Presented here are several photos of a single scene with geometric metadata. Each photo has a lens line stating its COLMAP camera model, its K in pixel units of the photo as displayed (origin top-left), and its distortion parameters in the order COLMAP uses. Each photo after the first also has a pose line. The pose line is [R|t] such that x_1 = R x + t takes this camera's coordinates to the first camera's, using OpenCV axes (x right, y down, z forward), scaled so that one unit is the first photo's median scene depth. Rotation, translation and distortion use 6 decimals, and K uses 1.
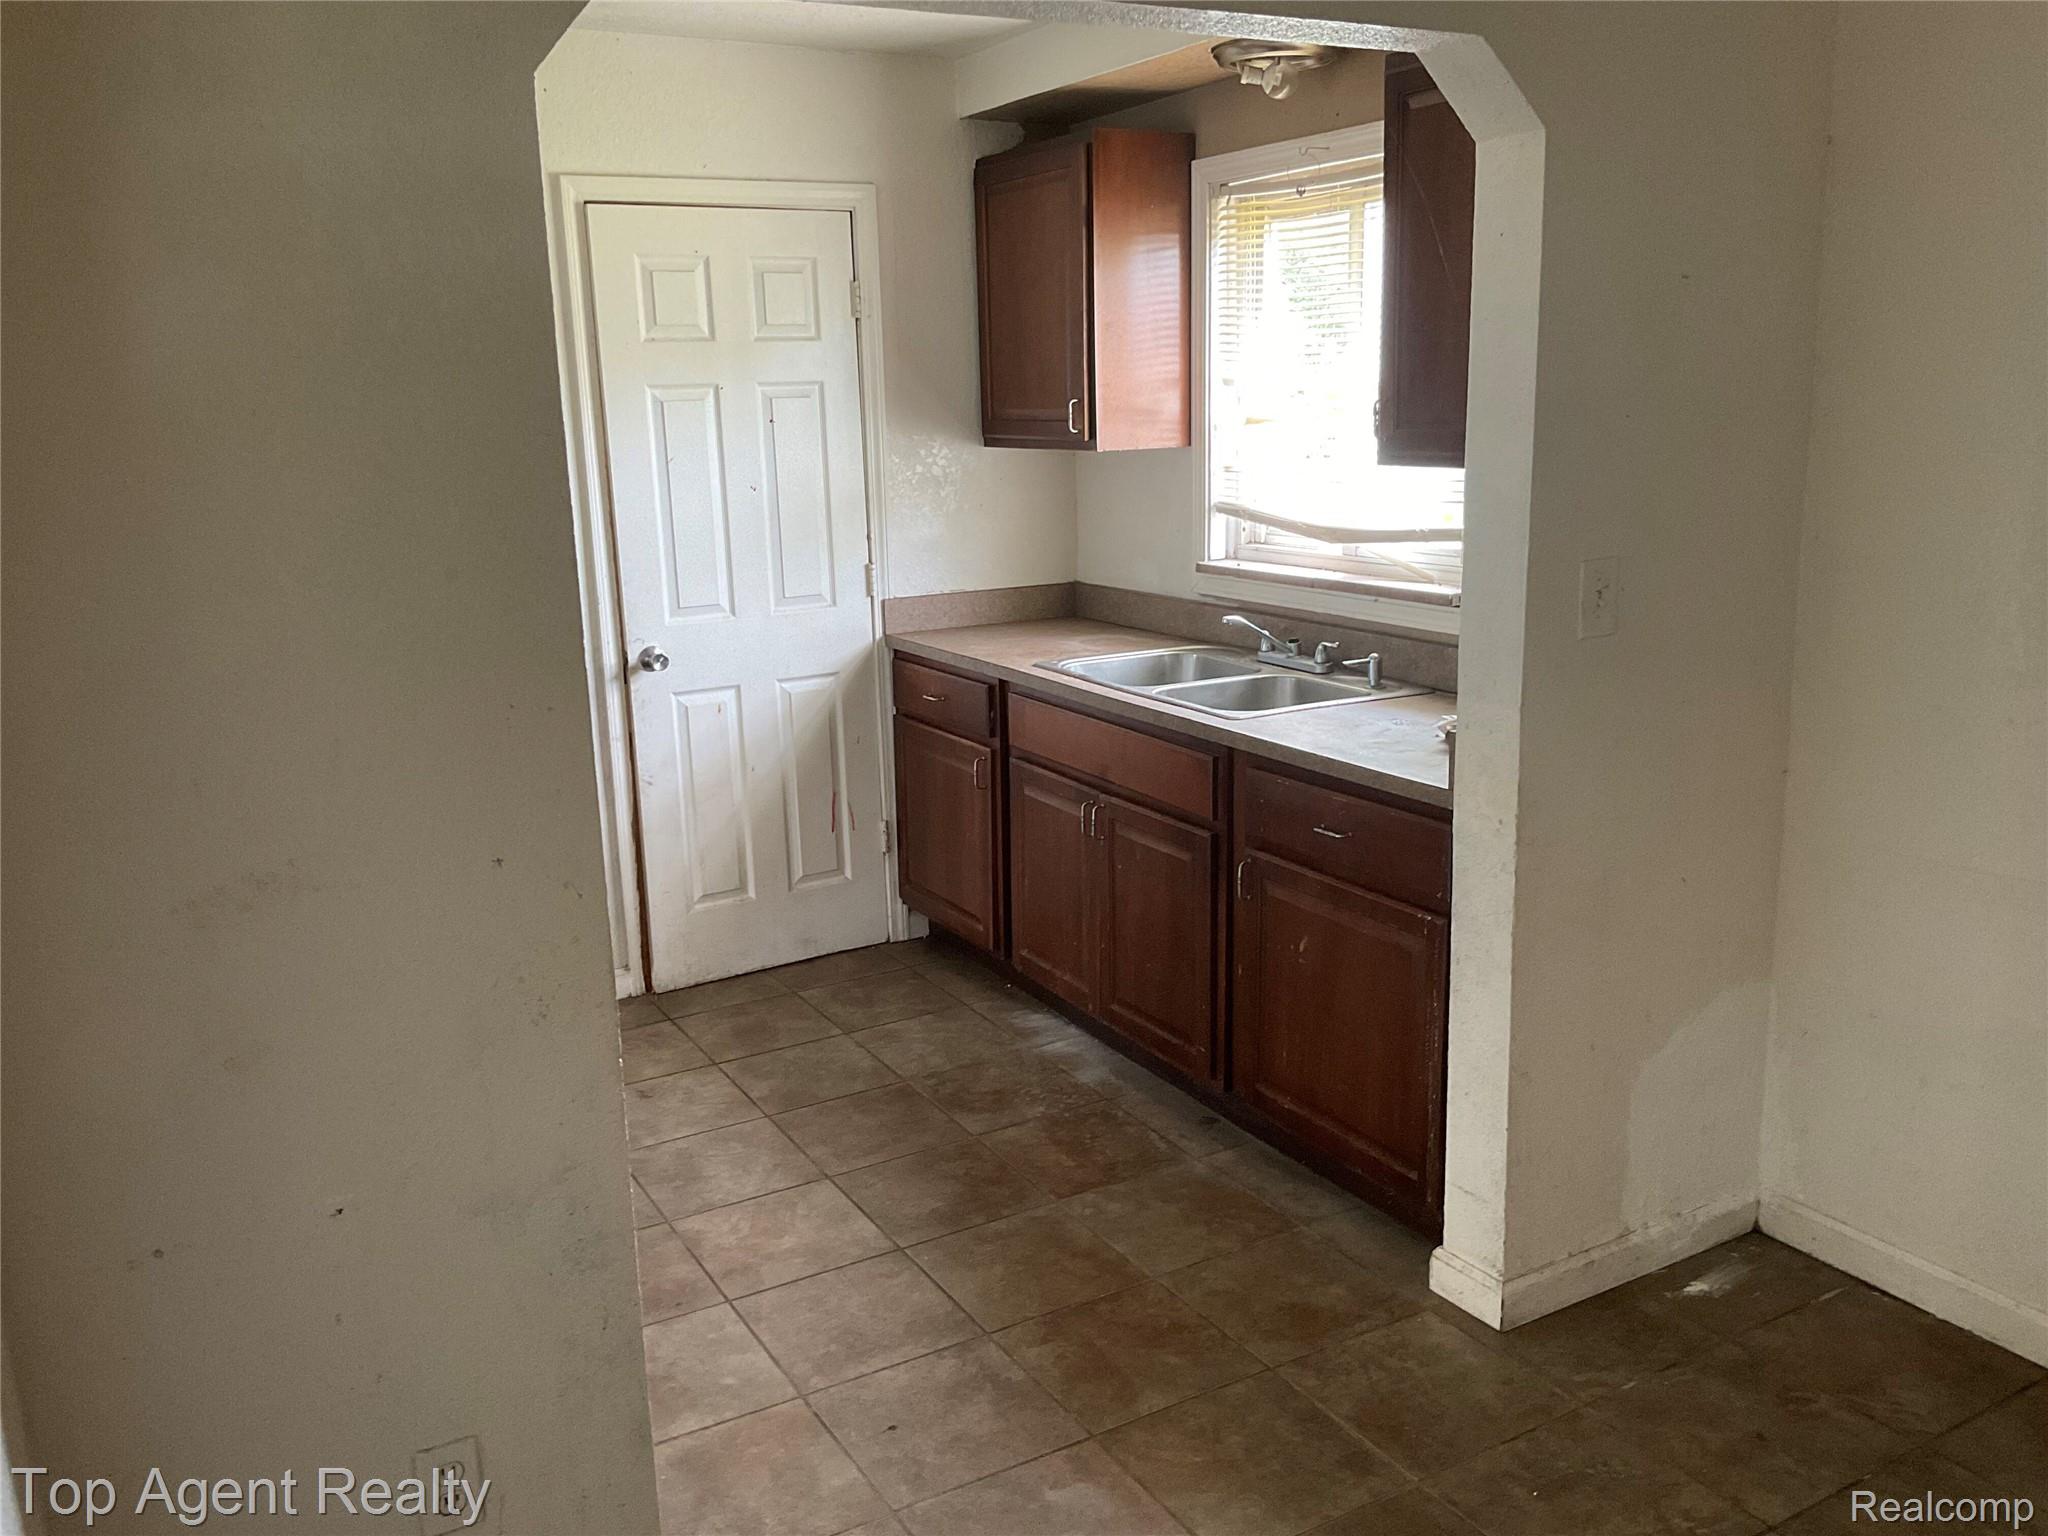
lens RADIAL K [[1691.7, 0, 1015.6], [0, 1691.7, 774.1], [0, 0, 1]] dist [0.069951, -0.123315]
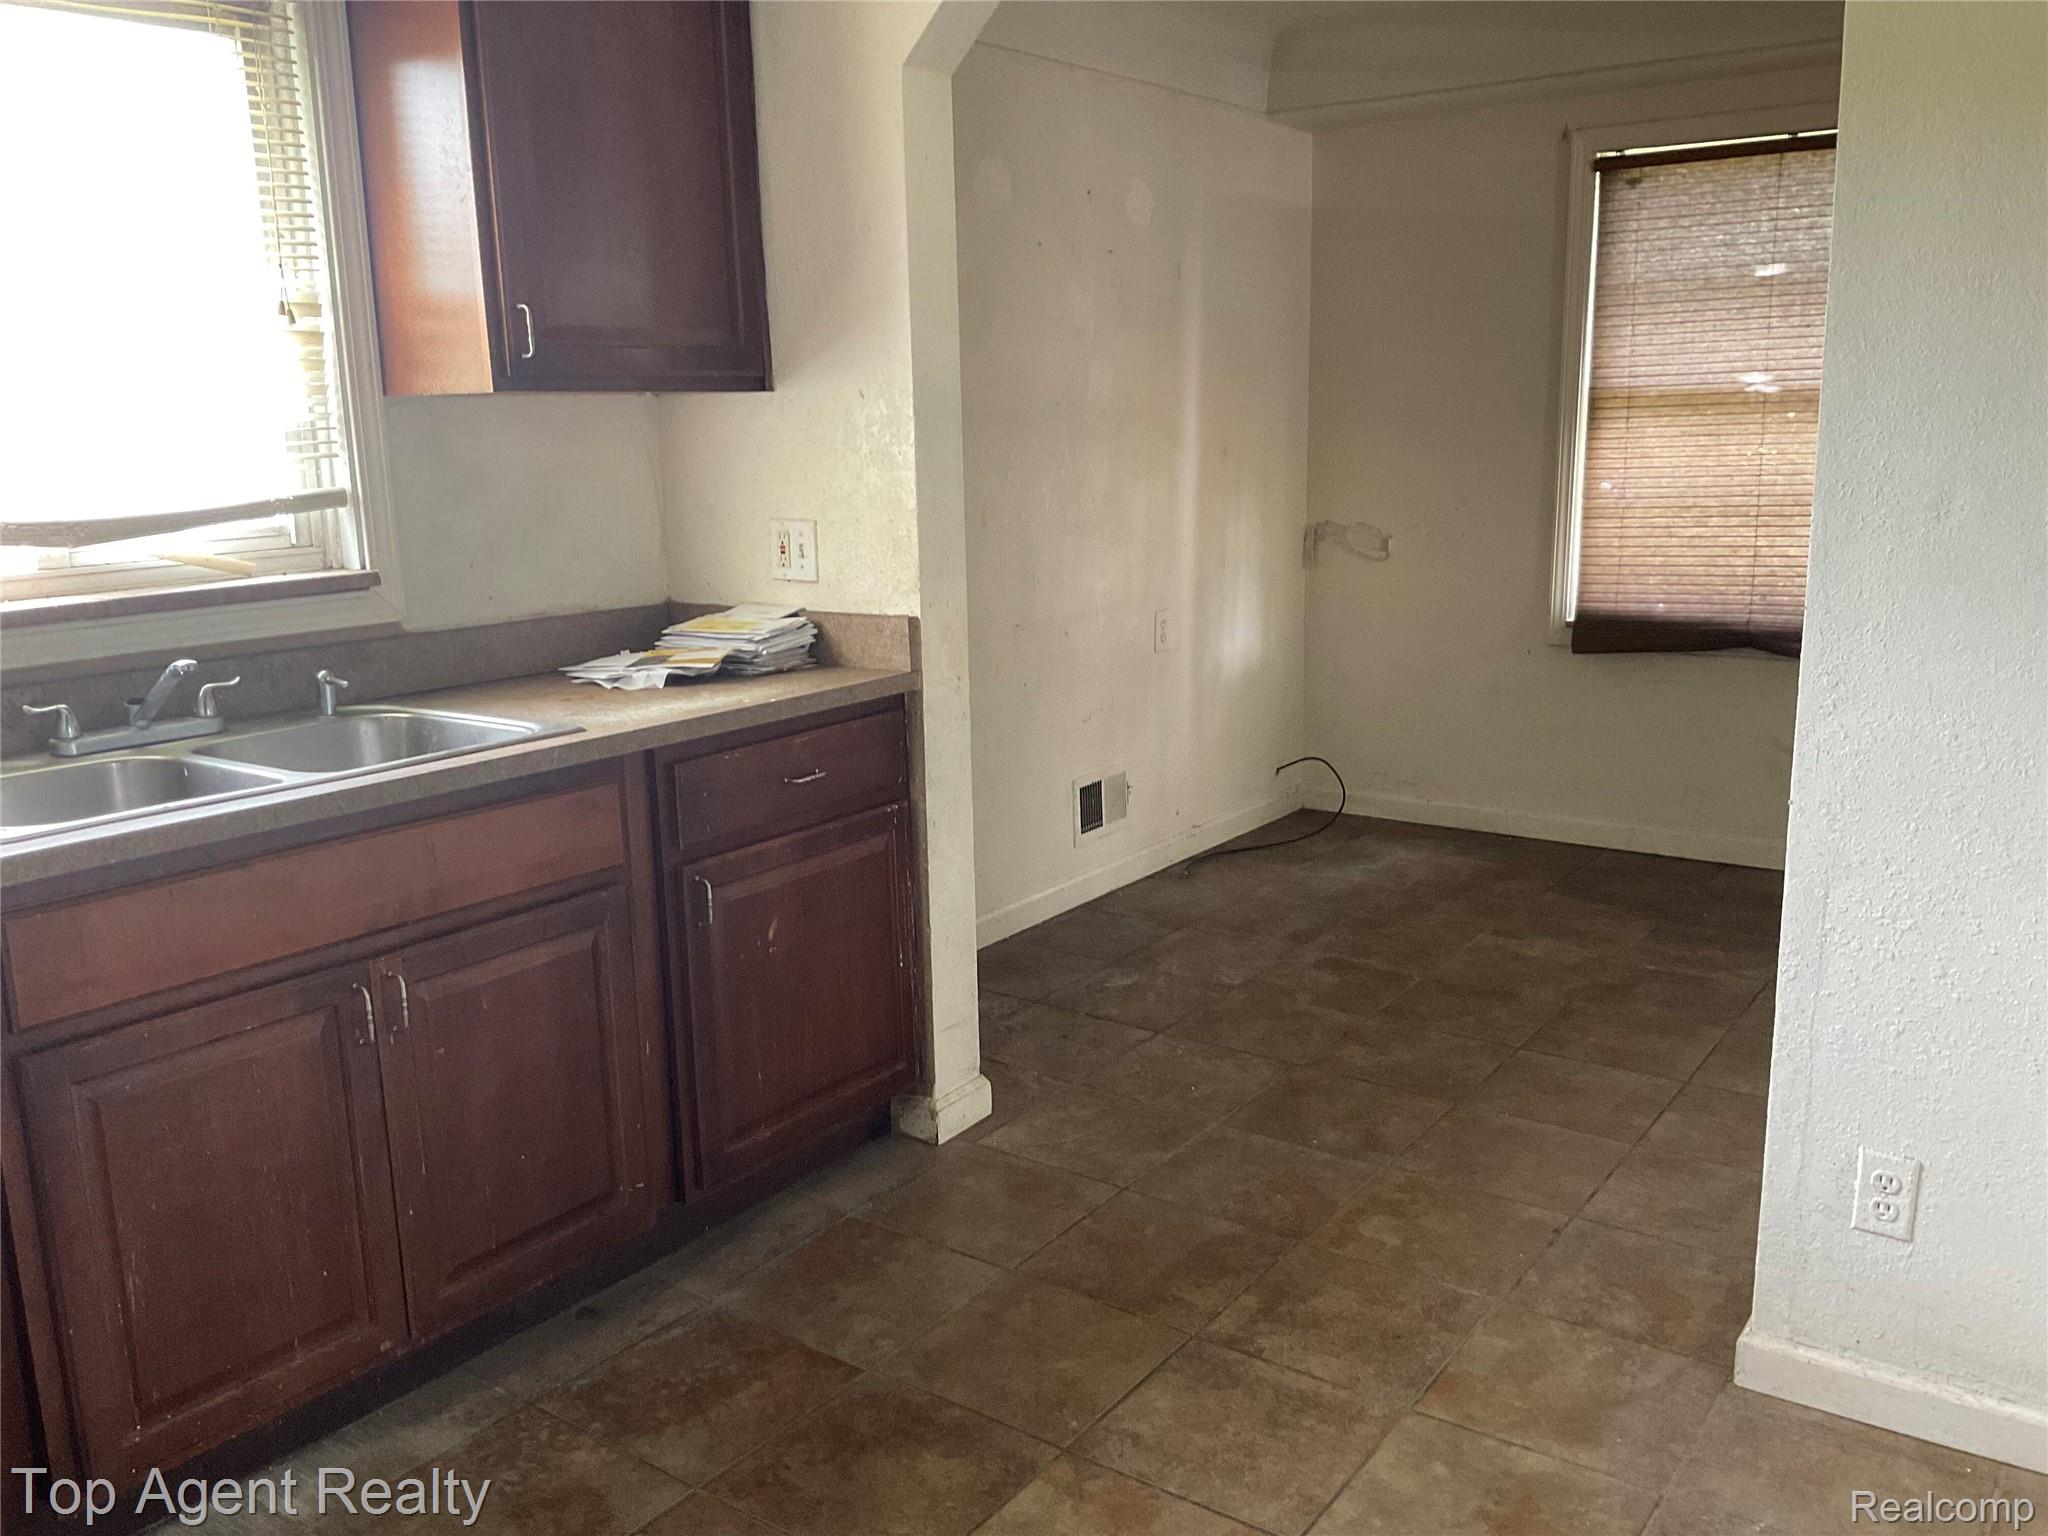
lens RADIAL K [[1691.7, 0, 1028.7], [0, 1691.7, 768.3], [0, 0, 1]] dist [0.069951, -0.123315]
pose [[-0.420596, -0.148832, 0.894957, -0.561193], [0.239954, 0.933075, 0.267941, -0.153507], [-0.874941, 0.327443, -0.356735, 1.007703]]
